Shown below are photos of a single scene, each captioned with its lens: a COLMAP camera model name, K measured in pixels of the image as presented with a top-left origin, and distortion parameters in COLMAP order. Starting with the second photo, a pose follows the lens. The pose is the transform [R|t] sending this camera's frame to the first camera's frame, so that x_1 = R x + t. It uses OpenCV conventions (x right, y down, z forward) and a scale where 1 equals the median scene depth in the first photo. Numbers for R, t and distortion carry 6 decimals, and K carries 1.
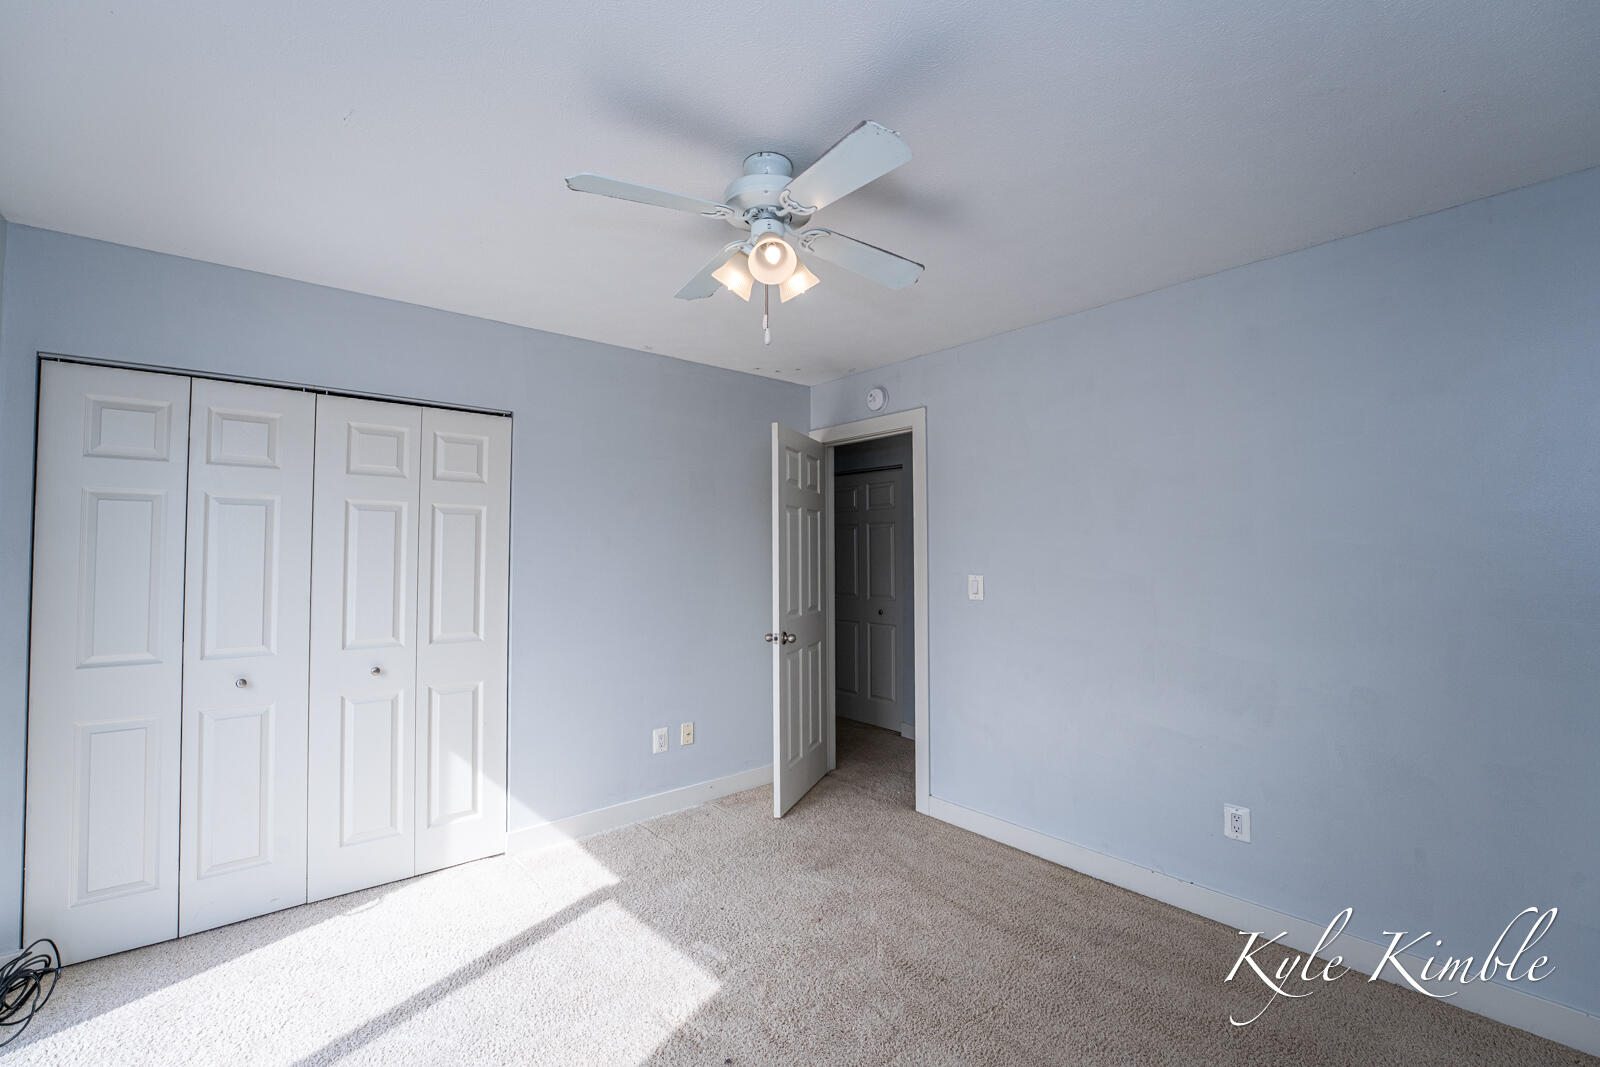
lens RADIAL K [[664.3, 0, 800.0], [0, 664.3, 533.5], [0, 0, 1]] dist [-0.002731, -0.000182]
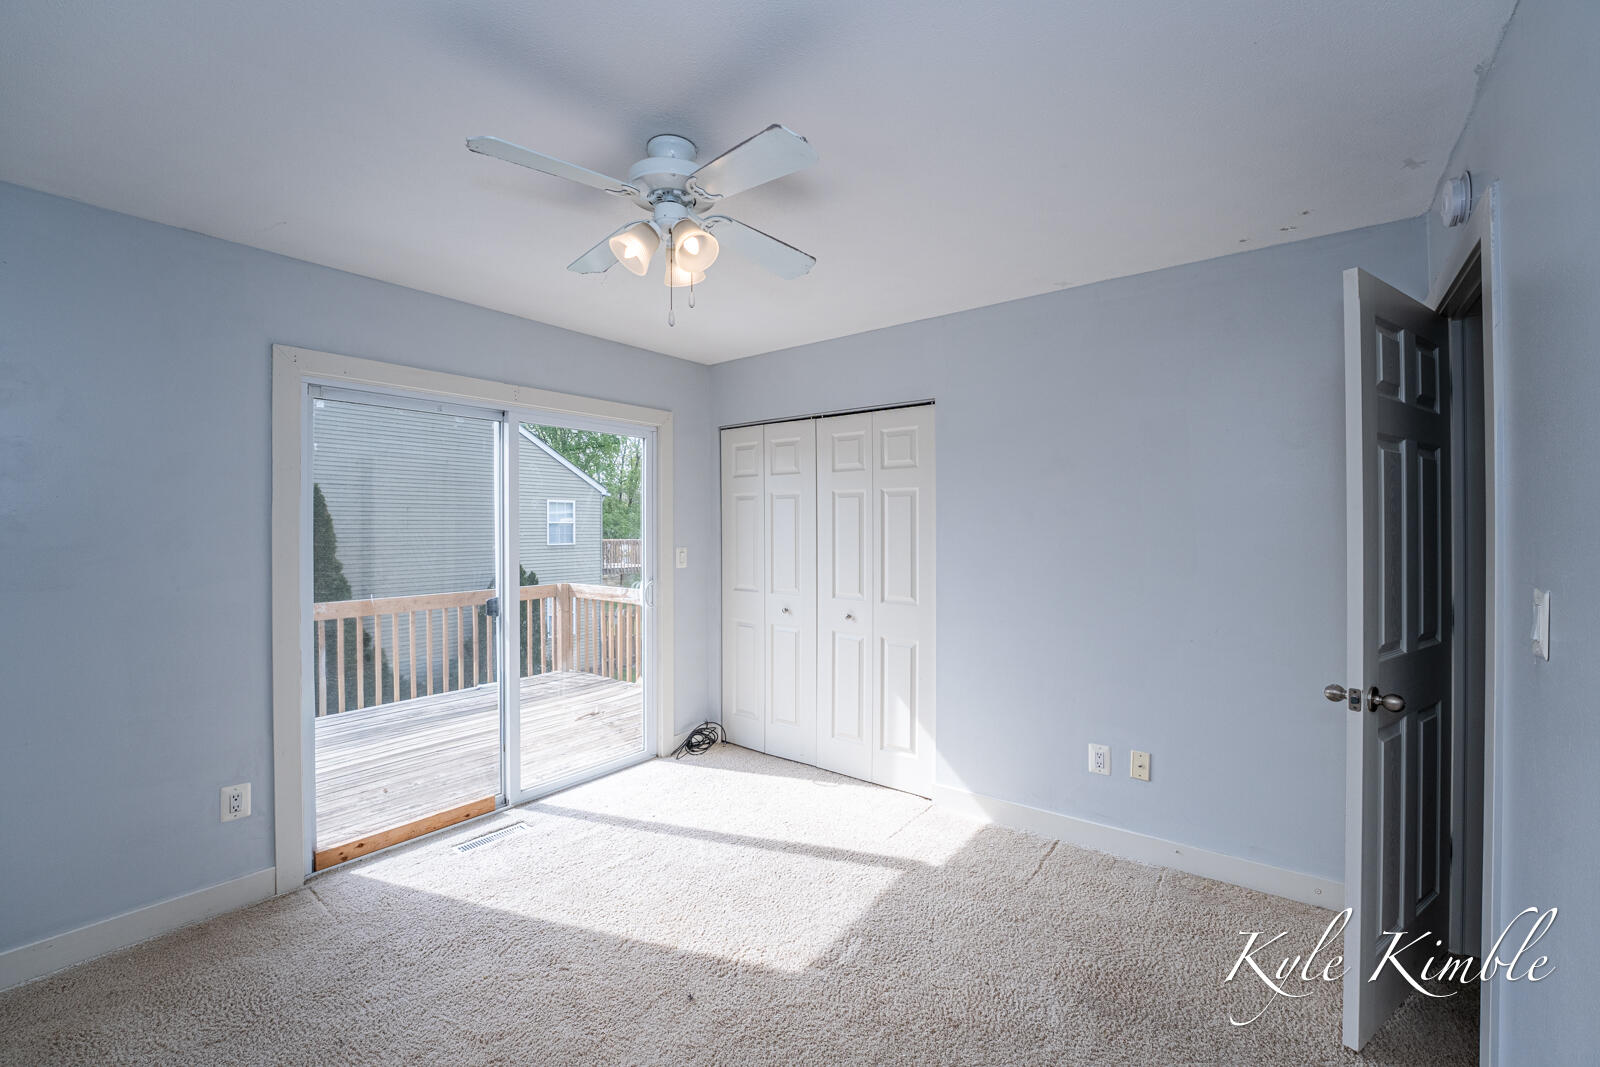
lens RADIAL K [[649.4, 0, 803.4], [0, 649.4, 527.4], [0, 0, 1]] dist [0.015889, 0.000003]
pose [[0.241902, -0.003118, -0.970296, 0.575075], [0.032303, 0.999466, 0.004842, 0.015742], [0.969763, -0.032515, 0.241874, 0.560375]]
